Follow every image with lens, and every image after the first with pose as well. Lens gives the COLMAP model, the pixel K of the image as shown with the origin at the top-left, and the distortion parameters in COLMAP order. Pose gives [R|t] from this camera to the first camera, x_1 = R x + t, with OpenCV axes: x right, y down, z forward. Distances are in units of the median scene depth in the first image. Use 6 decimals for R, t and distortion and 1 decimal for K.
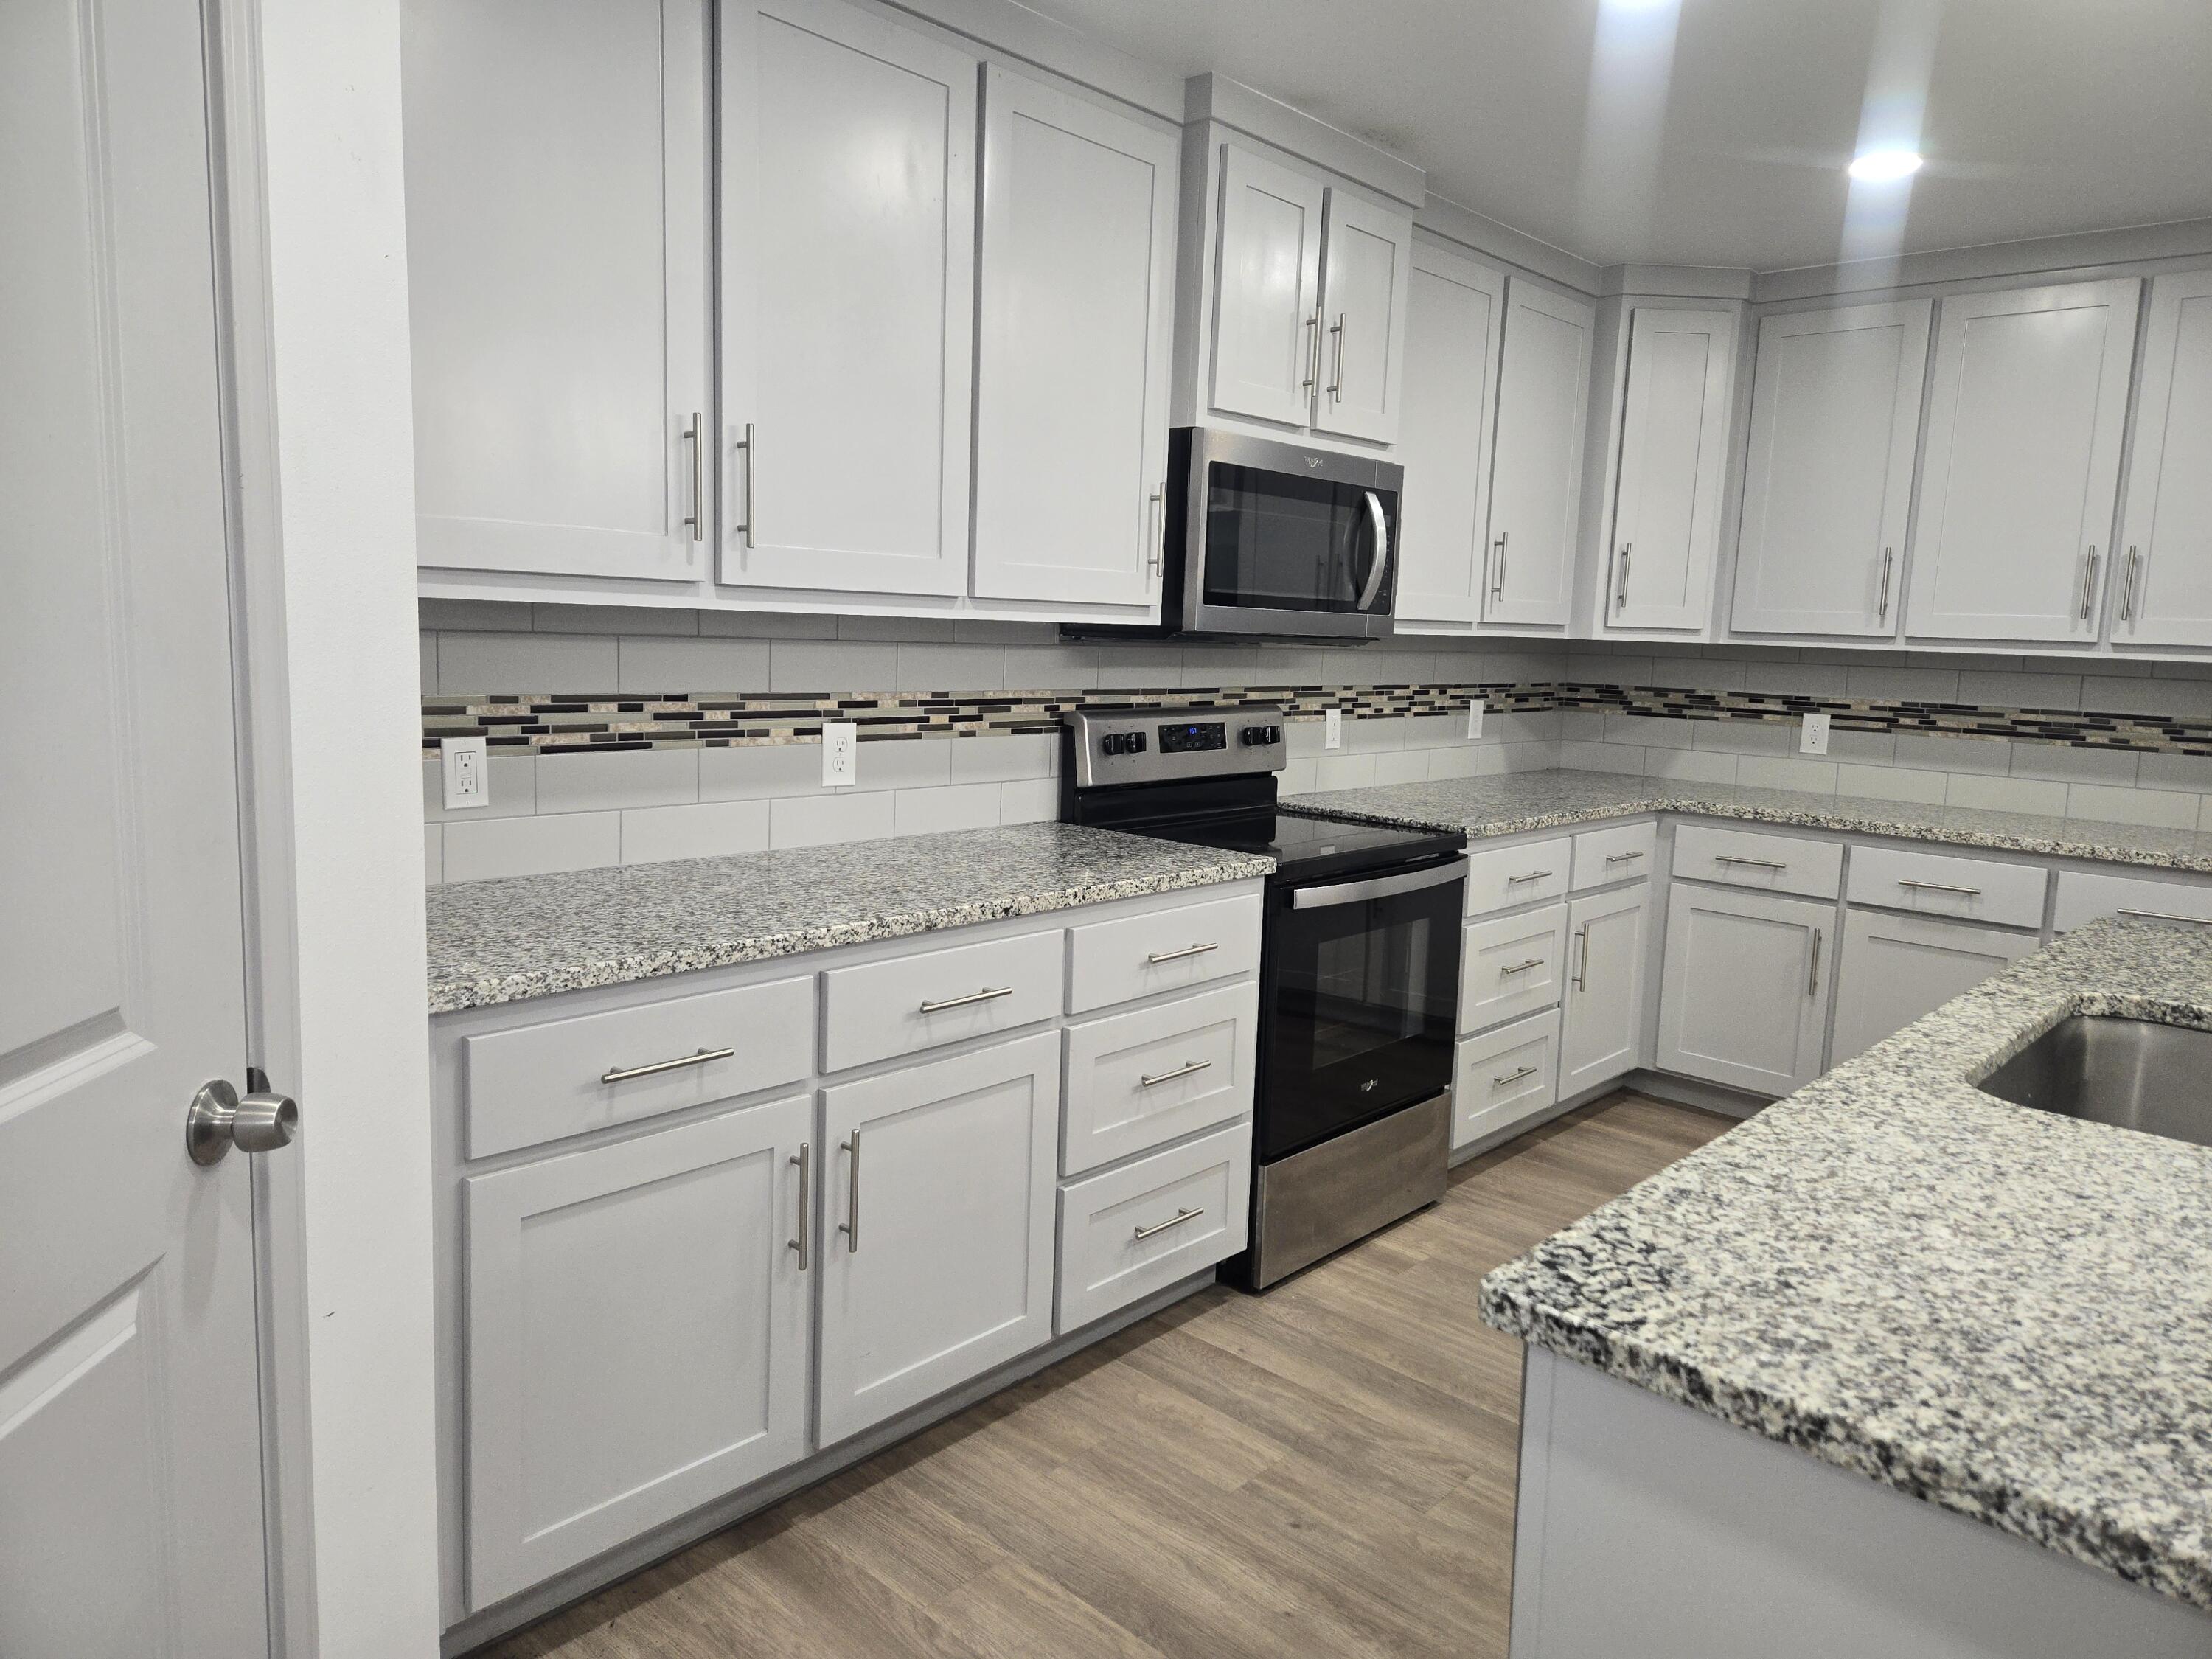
lens RADIAL K [[1486.2, 0, 1114.4], [0, 1486.2, 811.7], [0, 0, 1]] dist [0.078671, -0.067355]
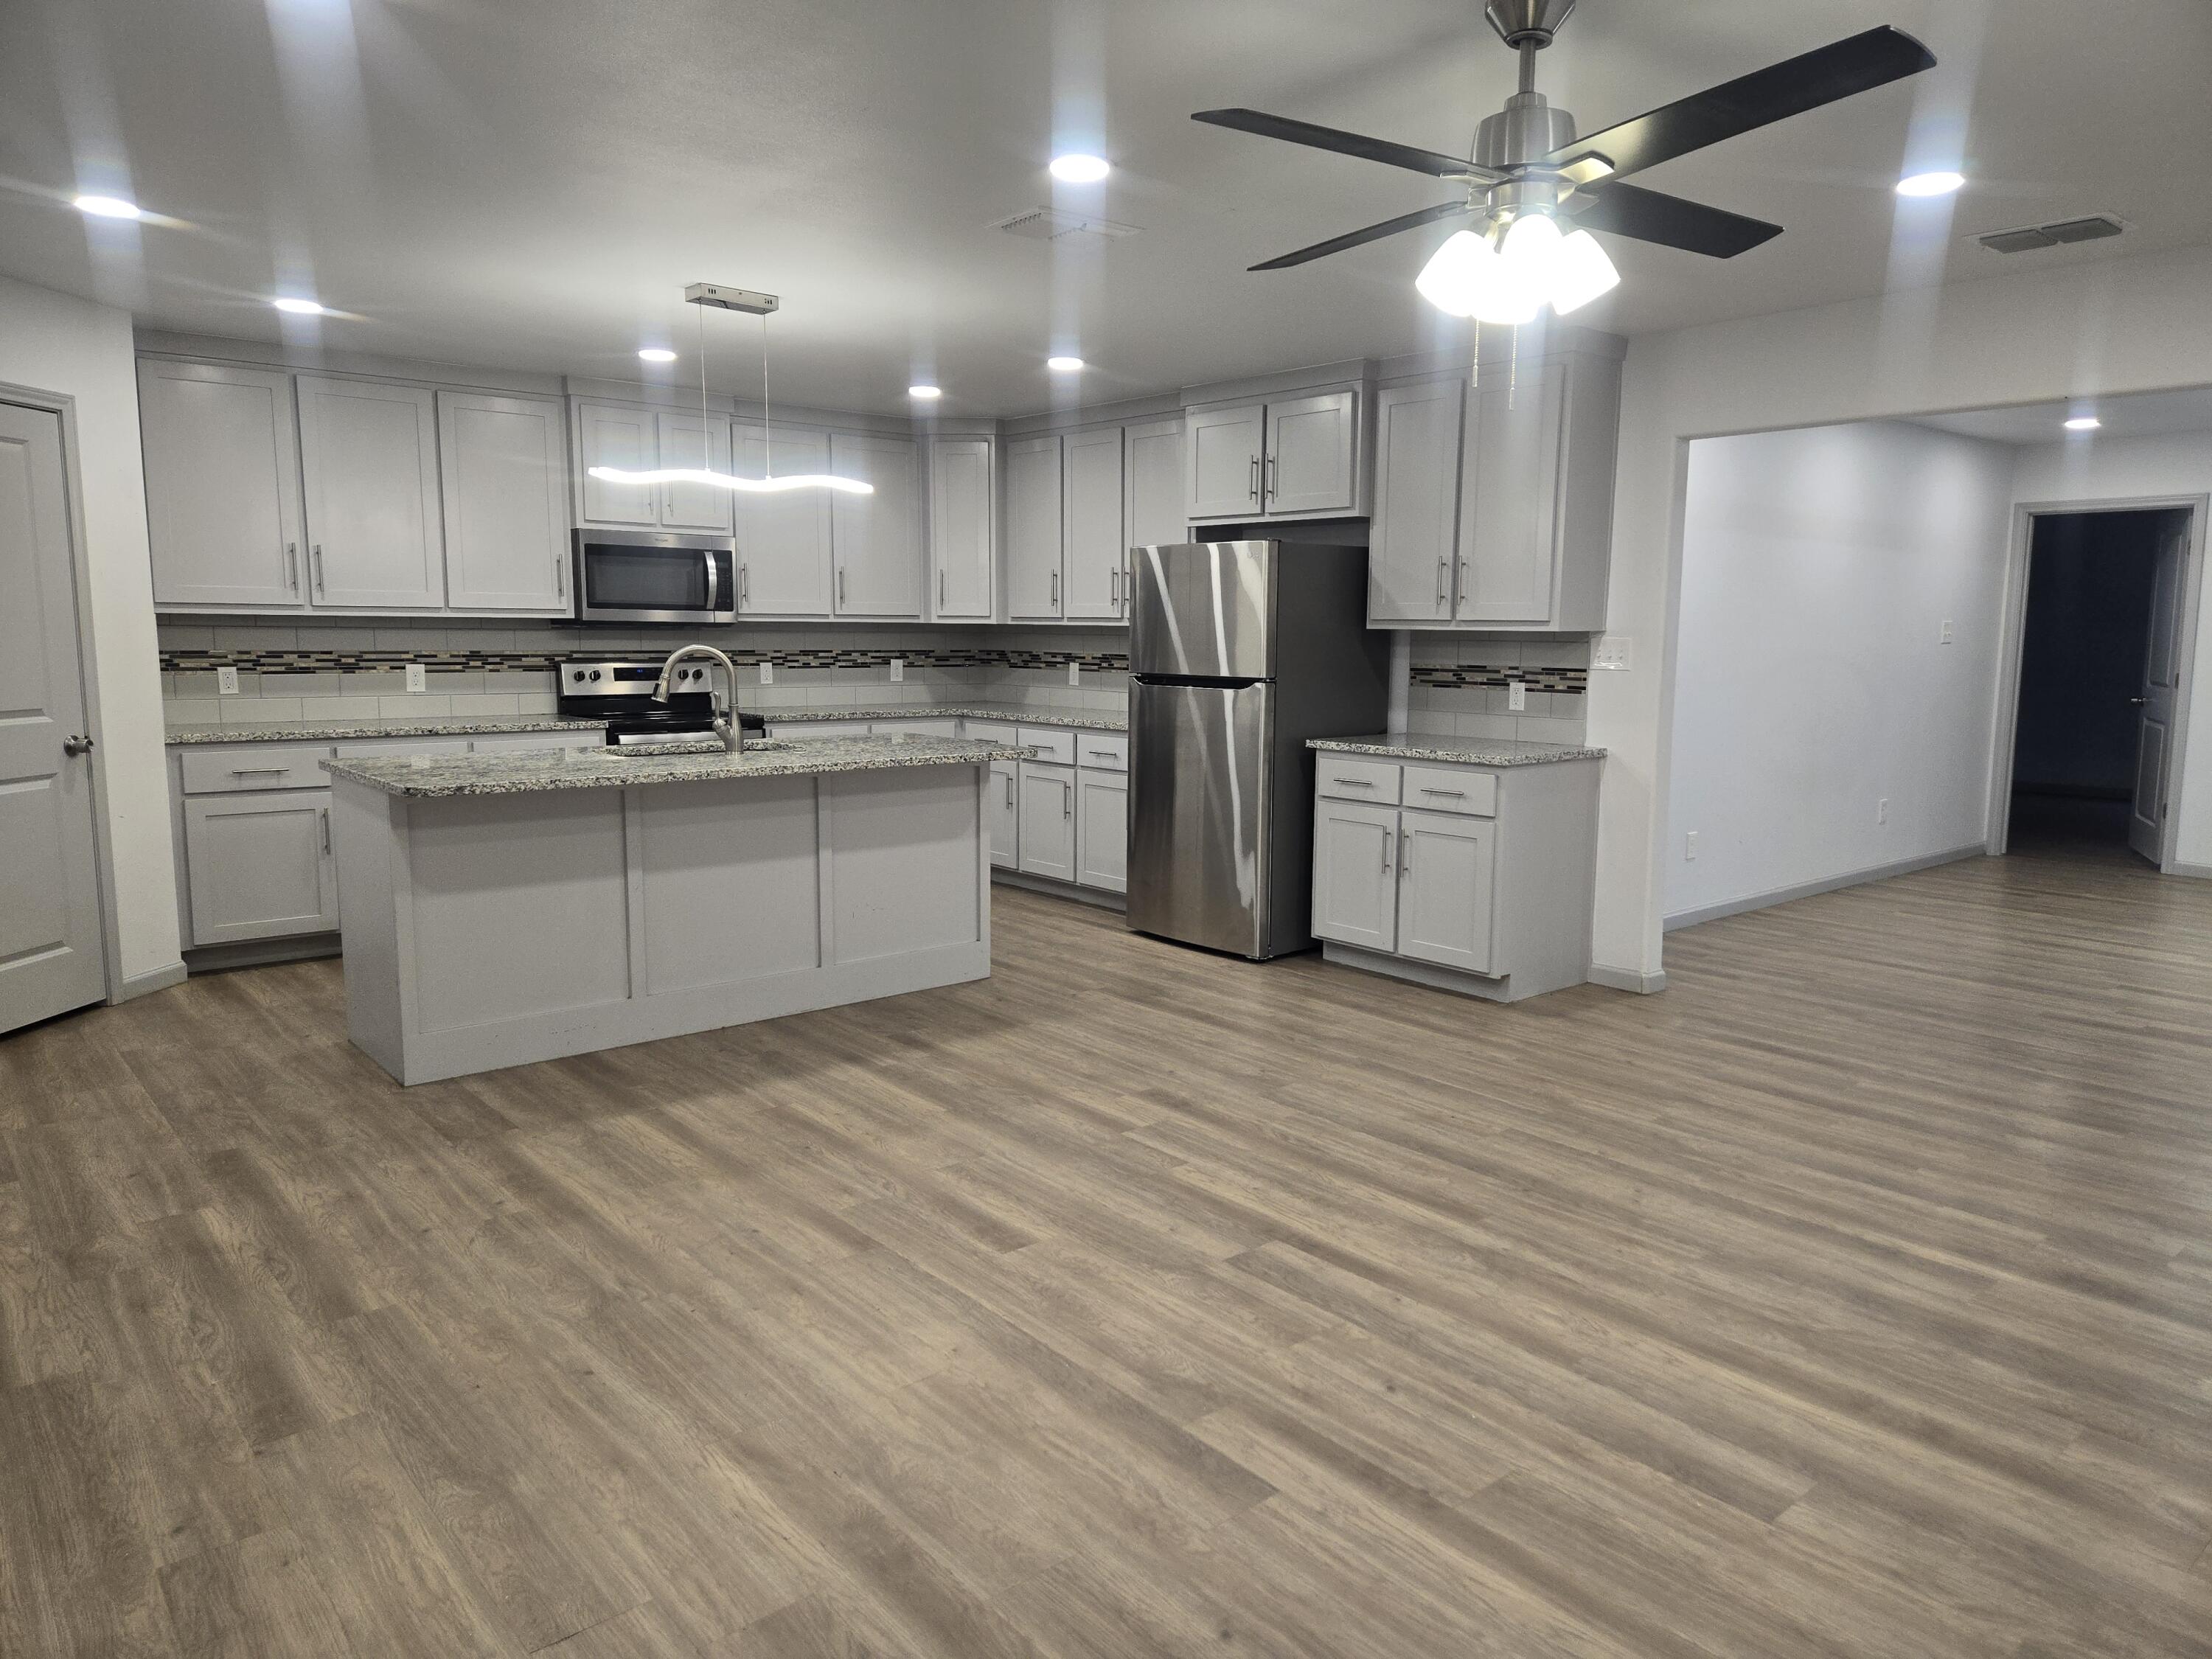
lens RADIAL K [[1465.6, 0, 1110.0], [0, 1465.6, 821.2], [0, 0, 1]] dist [0.079595, -0.065830]
pose [[0.991534, -0.012957, -0.129200, 0.837922], [0.013149, 0.999913, 0.000632, 0.139770], [0.129180, -0.002326, 0.991618, -0.815920]]
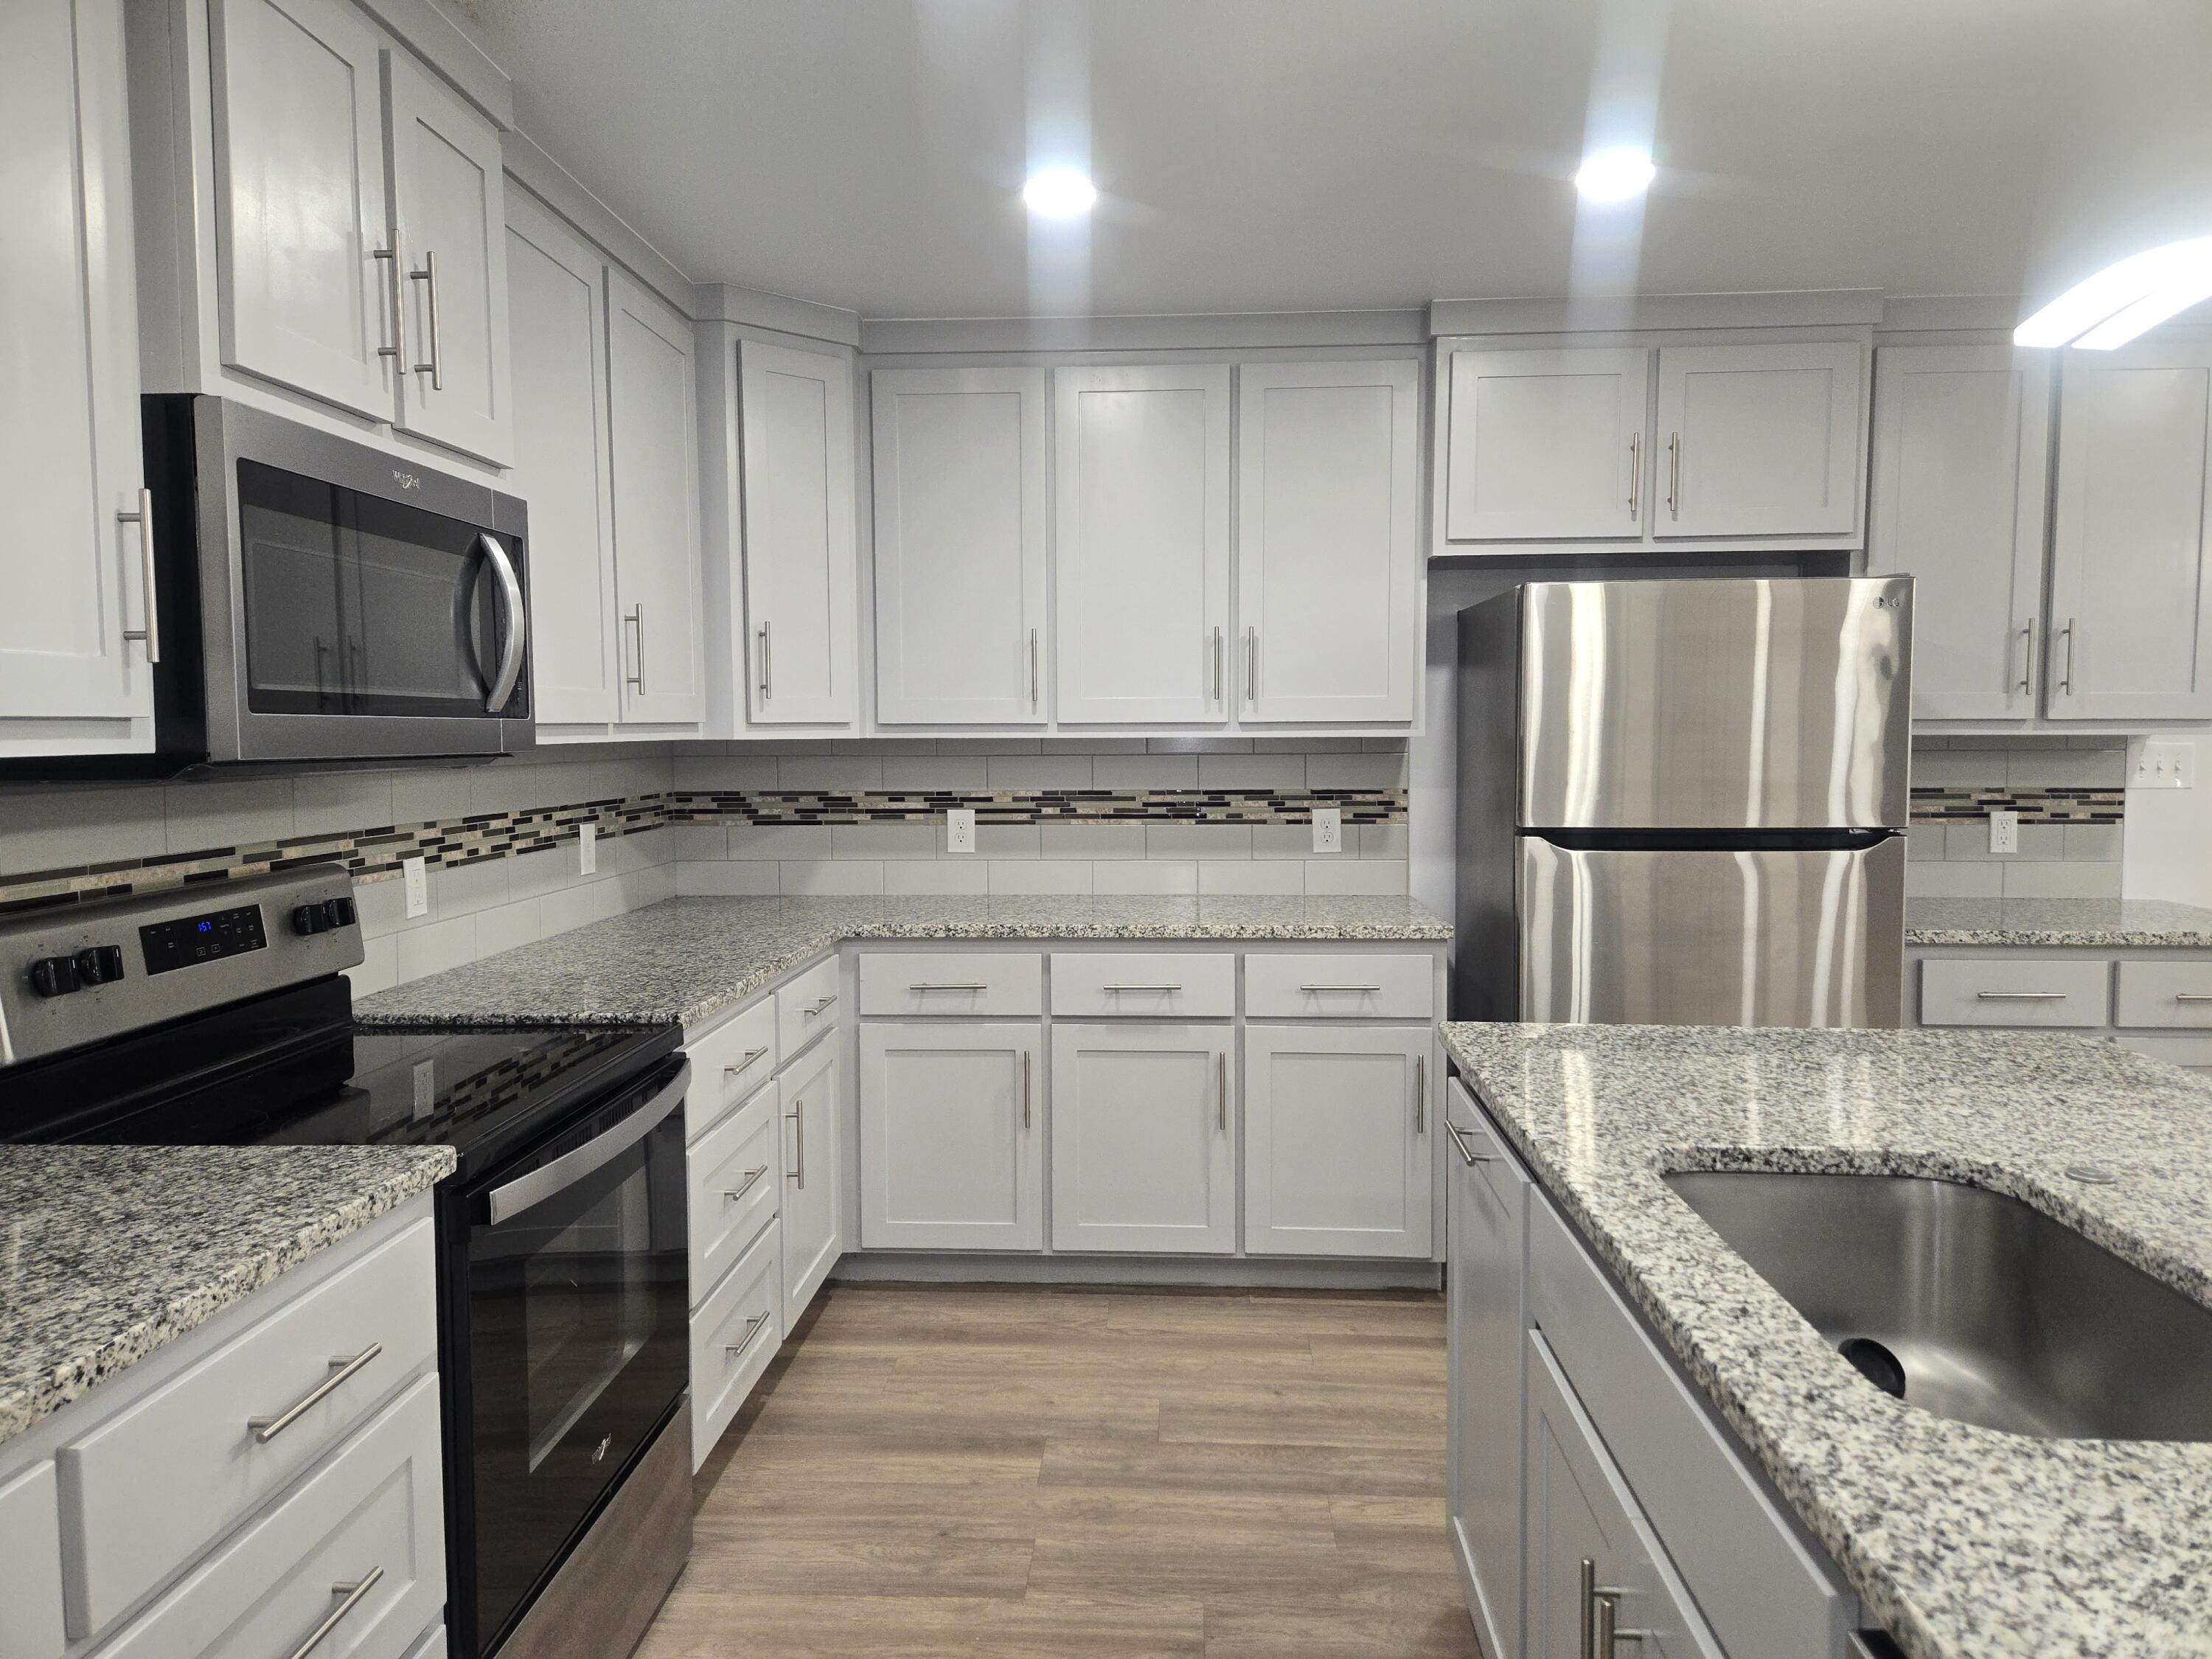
lens RADIAL K [[1486.2, 0, 1114.4], [0, 1486.2, 811.7], [0, 0, 1]] dist [0.078671, -0.067355]
pose [[0.772417, -0.078533, 0.630241, -0.037407], [0.116228, 0.993046, -0.018707, -0.040957], [-0.624390, 0.087702, 0.776174, 0.274272]]
